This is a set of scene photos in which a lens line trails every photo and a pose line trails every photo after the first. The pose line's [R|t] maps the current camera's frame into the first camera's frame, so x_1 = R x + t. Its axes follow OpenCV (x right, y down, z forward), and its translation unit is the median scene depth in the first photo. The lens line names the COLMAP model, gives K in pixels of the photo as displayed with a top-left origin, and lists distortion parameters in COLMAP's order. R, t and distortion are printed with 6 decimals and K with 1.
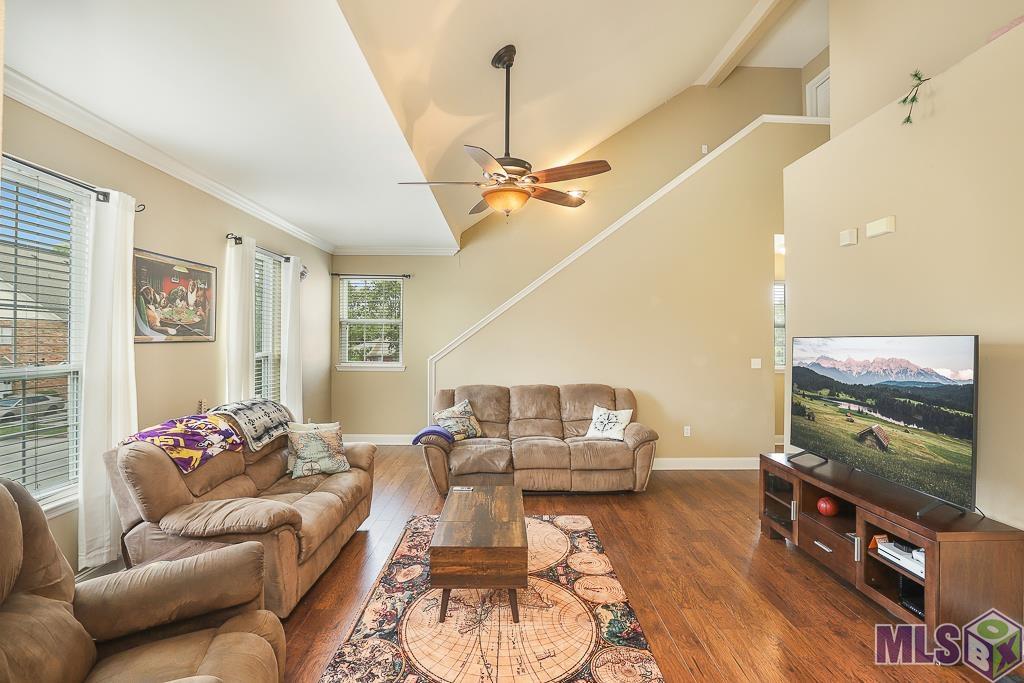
lens RADIAL K [[486.6, 0, 508.3], [0, 486.6, 333.8], [0, 0, 1]] dist [-0.029238, -0.000078]
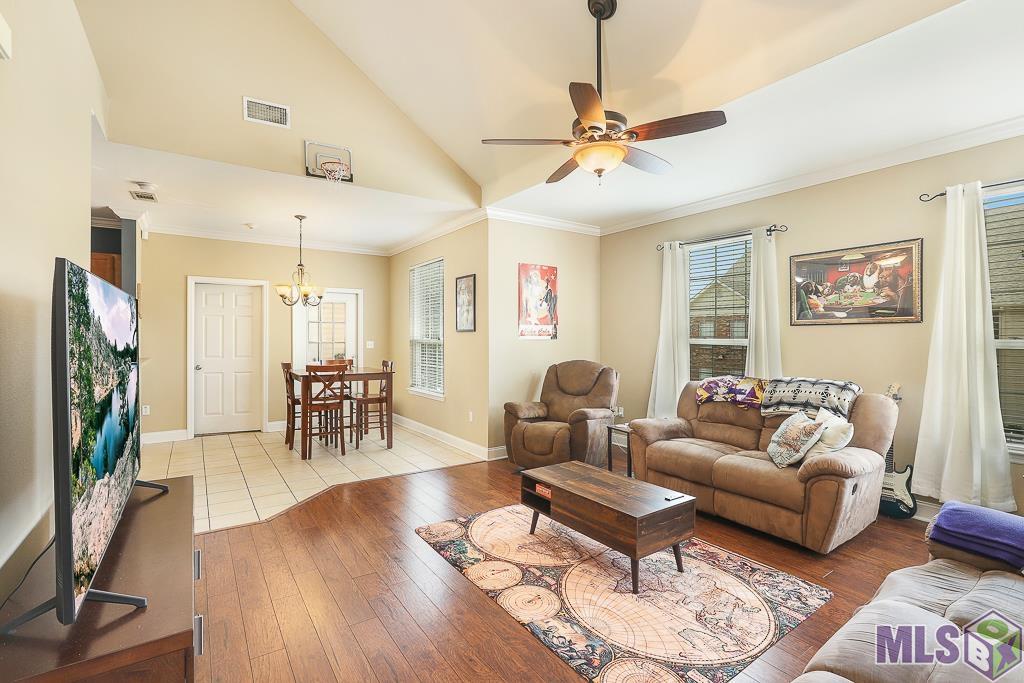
lens RADIAL K [[474.3, 0, 514.8], [0, 474.3, 338.9], [0, 0, 1]] dist [-0.051537, 0.020840]
pose [[-0.826348, -0.006456, -0.563123, 0.617700], [-0.005076, 0.999979, -0.004016, 0.067401], [0.563137, -0.000461, -0.826363, 1.629935]]
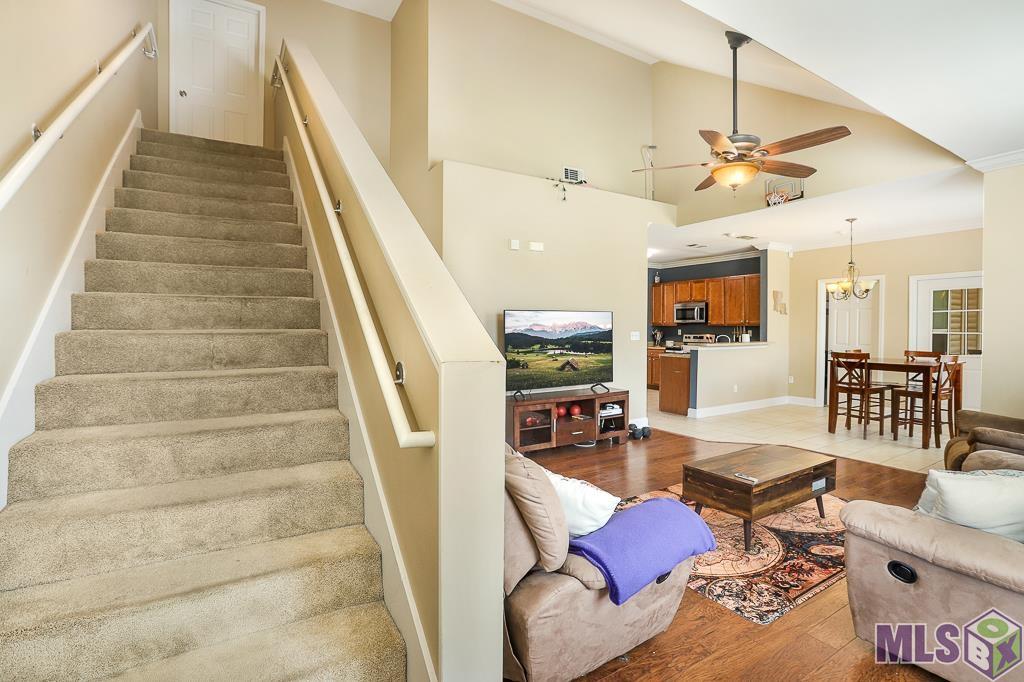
lens RADIAL K [[474.3, 0, 514.8], [0, 474.3, 338.4], [0, 0, 1]] dist [-0.051537, 0.020840]
pose [[-0.517266, -0.026060, 0.855428, -0.633457], [-0.004798, 0.999609, 0.027551, 0.056422], [-0.855812, 0.010147, -0.517188, 1.935951]]
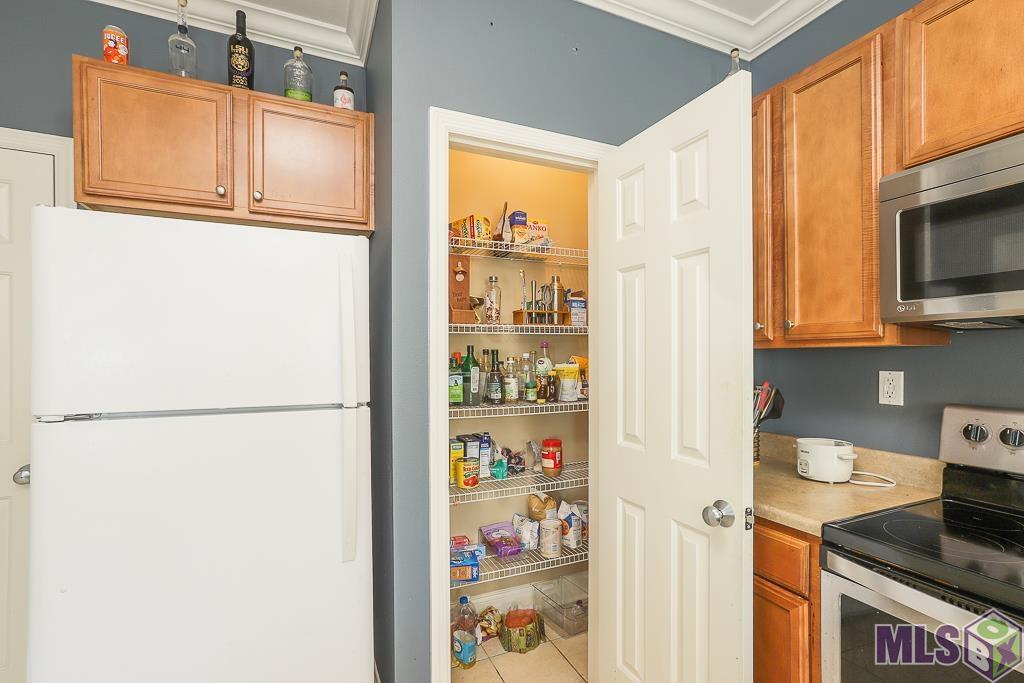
lens RADIAL K [[467.3, 0, 509.9], [0, 467.3, 354.7], [0, 0, 1]] dist [0.001162, 0.000428]
pose [[-0.397967, -0.002048, 0.917397, 1.265388], [-0.005999, 0.999982, -0.000370, 0.063710], [-0.917380, -0.005651, -0.397972, -0.140214]]
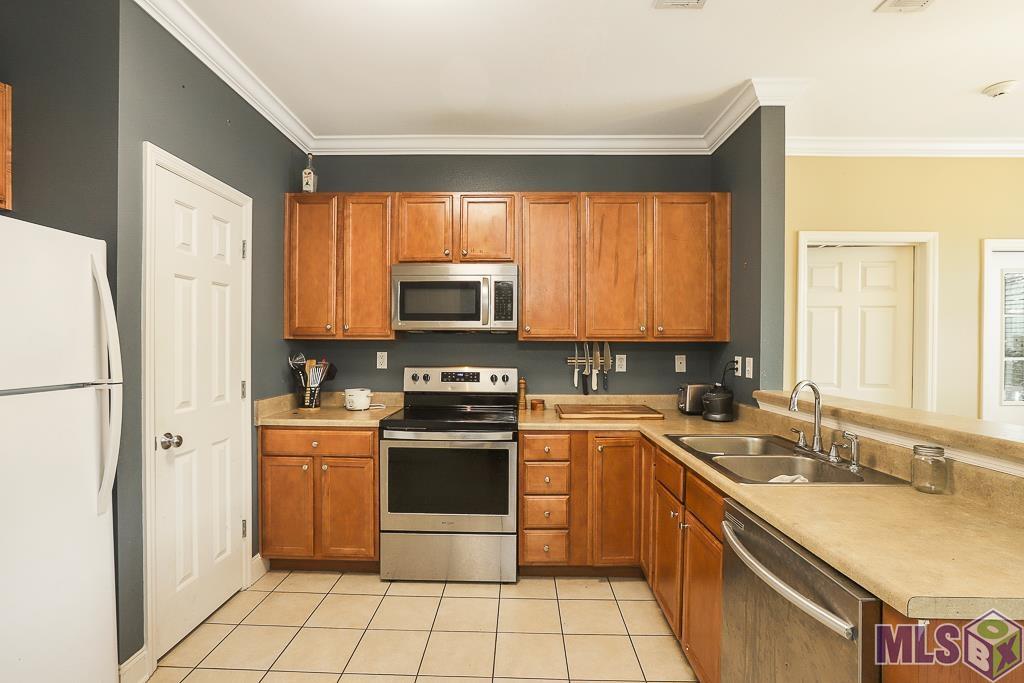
lens RADIAL K [[481.1, 0, 513.3], [0, 481.1, 349.9], [0, 0, 1]] dist [-0.020722, 0.000941]
pose [[-0.999773, -0.011066, 0.018234, 1.258916], [-0.011016, 0.999935, 0.002821, 0.067855], [-0.018264, 0.002620, -0.999830, 0.330436]]
